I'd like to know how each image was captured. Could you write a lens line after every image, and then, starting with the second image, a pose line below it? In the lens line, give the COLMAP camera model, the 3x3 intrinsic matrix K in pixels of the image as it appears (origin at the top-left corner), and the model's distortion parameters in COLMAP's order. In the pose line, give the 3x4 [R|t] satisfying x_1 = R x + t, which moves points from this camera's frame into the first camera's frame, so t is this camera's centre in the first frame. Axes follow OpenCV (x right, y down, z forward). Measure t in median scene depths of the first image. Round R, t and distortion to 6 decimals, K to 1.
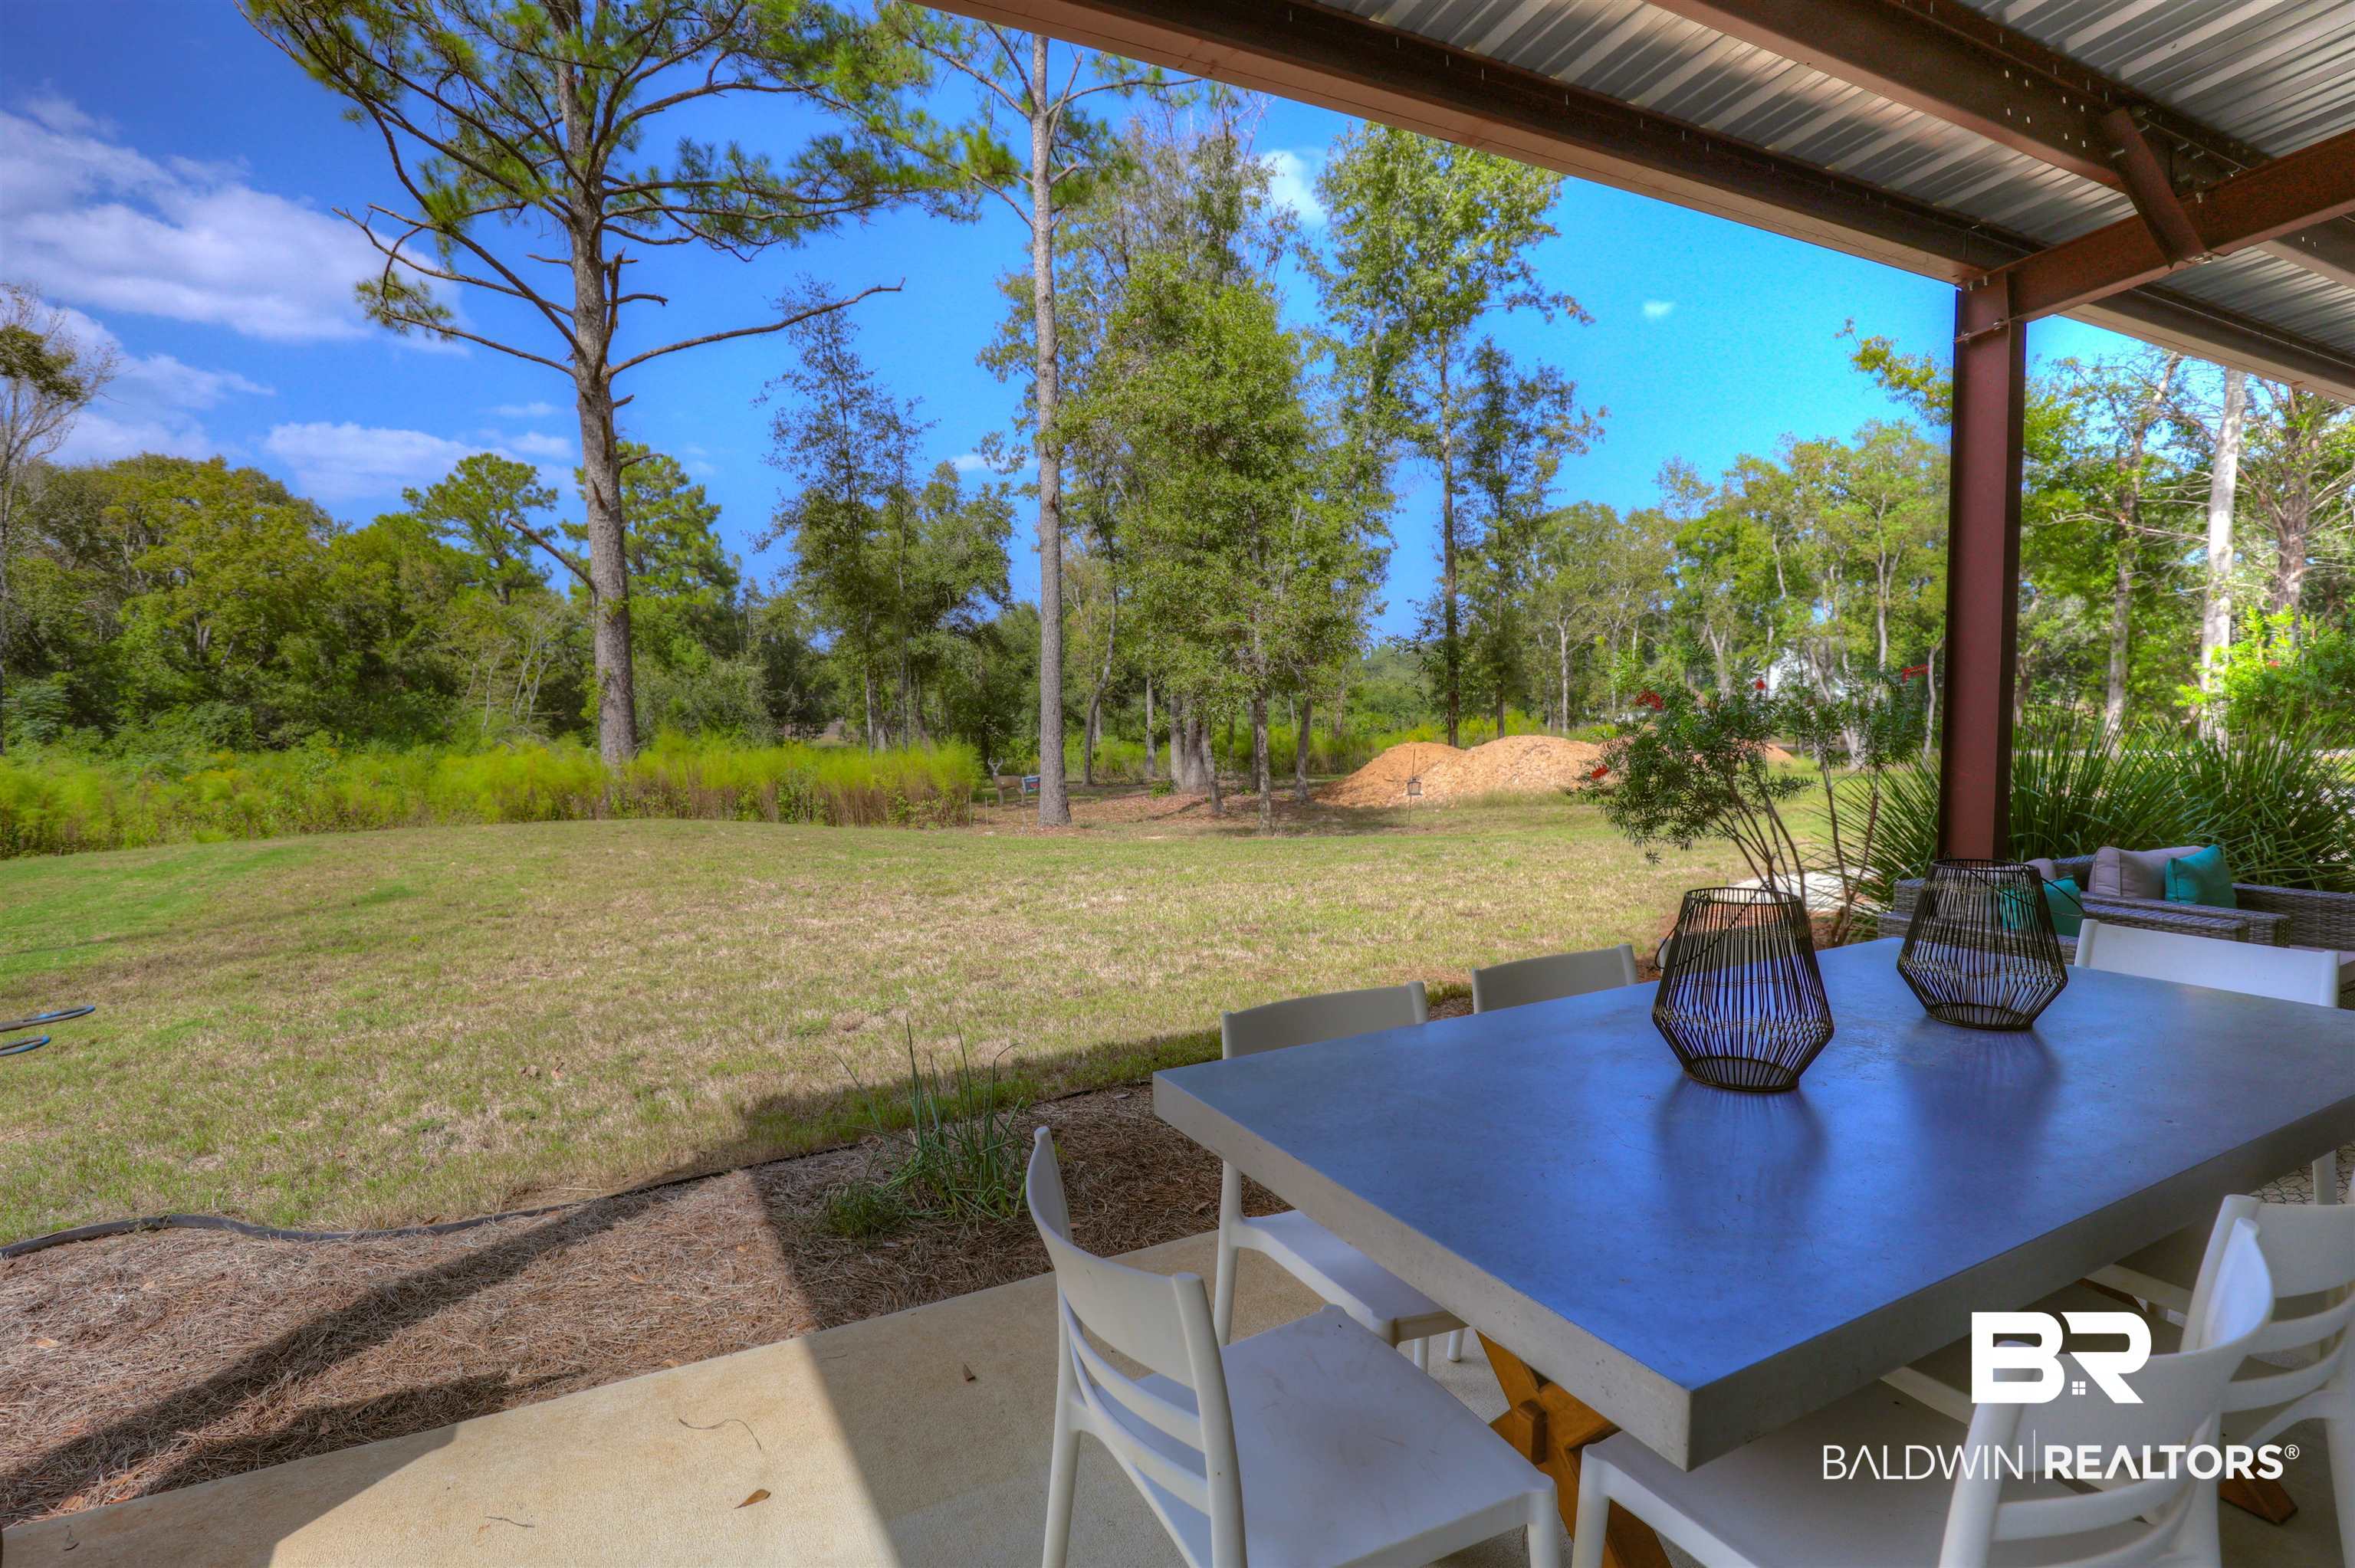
lens RADIAL K [[1074.4, 0, 1184.1], [0, 1074.4, 789.4], [0, 0, 1]] dist [-0.035006, 0.006393]
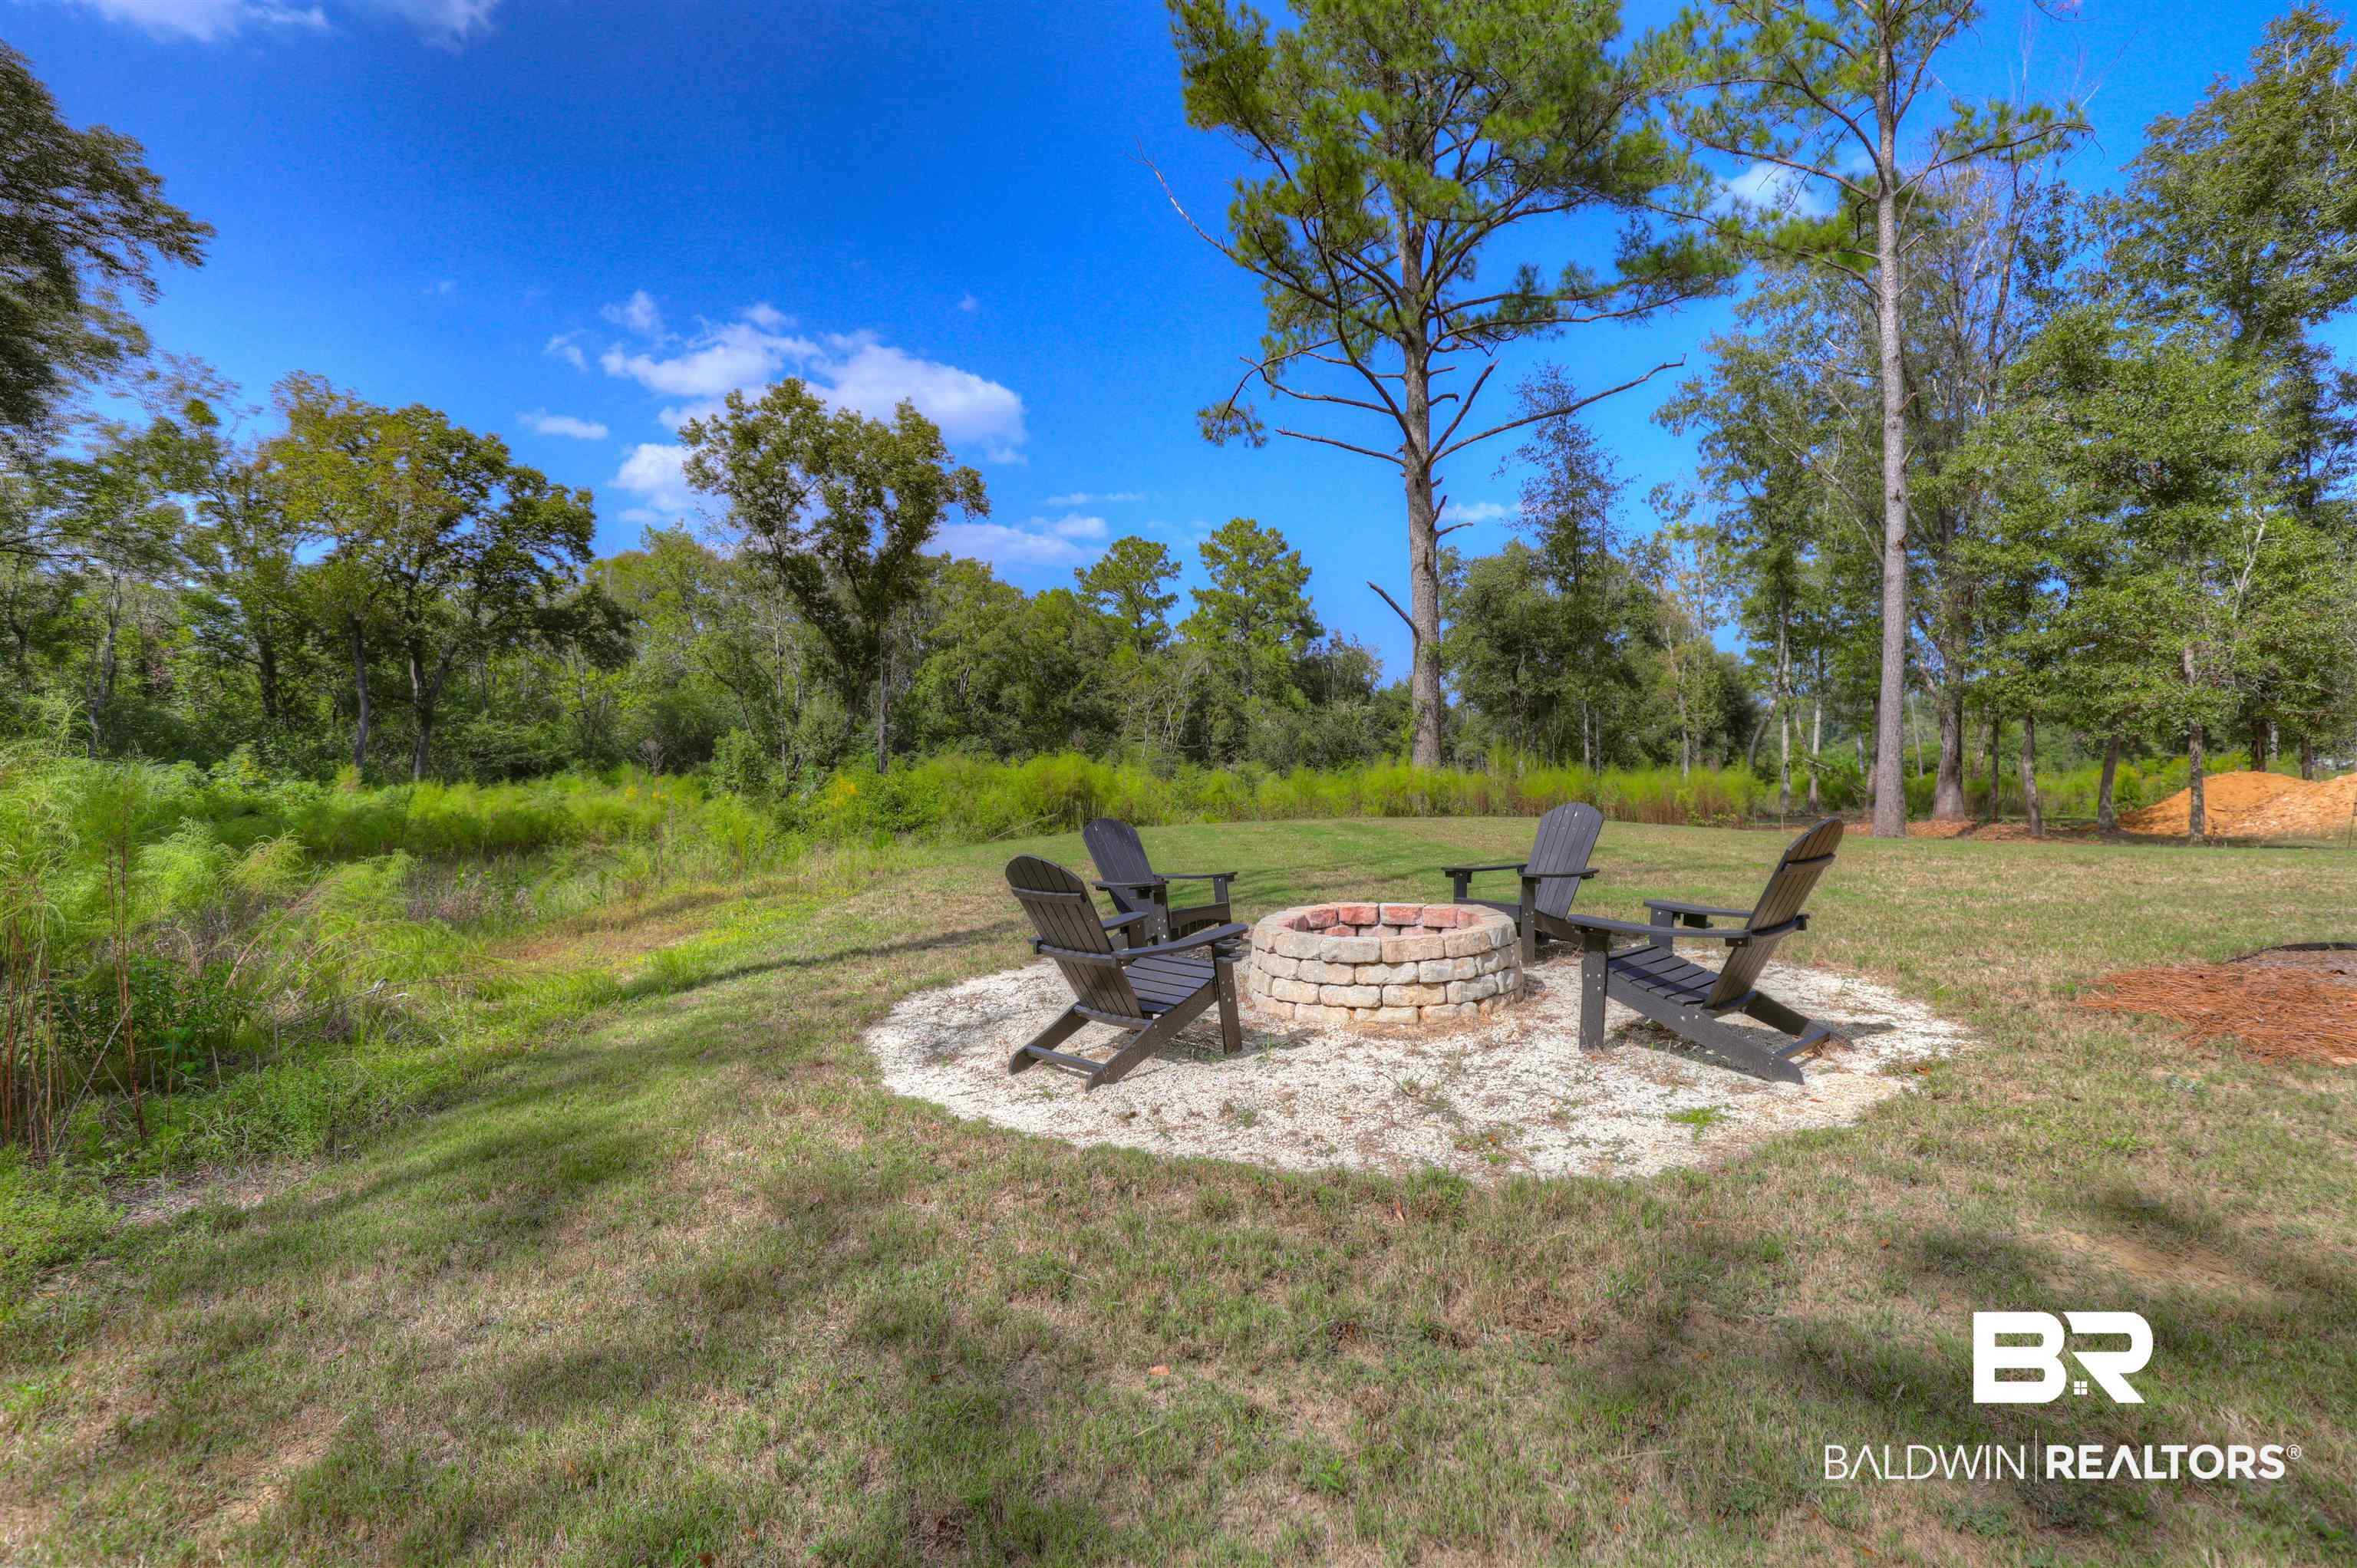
lens RADIAL K [[1053.0, 0, 1178.5], [0, 1053.0, 784.0], [0, 0, 1]] dist [-0.045724, 0.012981]
pose [[0.915971, 0.016712, -0.400896, -0.132373], [-0.035531, 0.998586, -0.039553, 0.016793], [0.399668, 0.050474, 0.915269, -0.086569]]
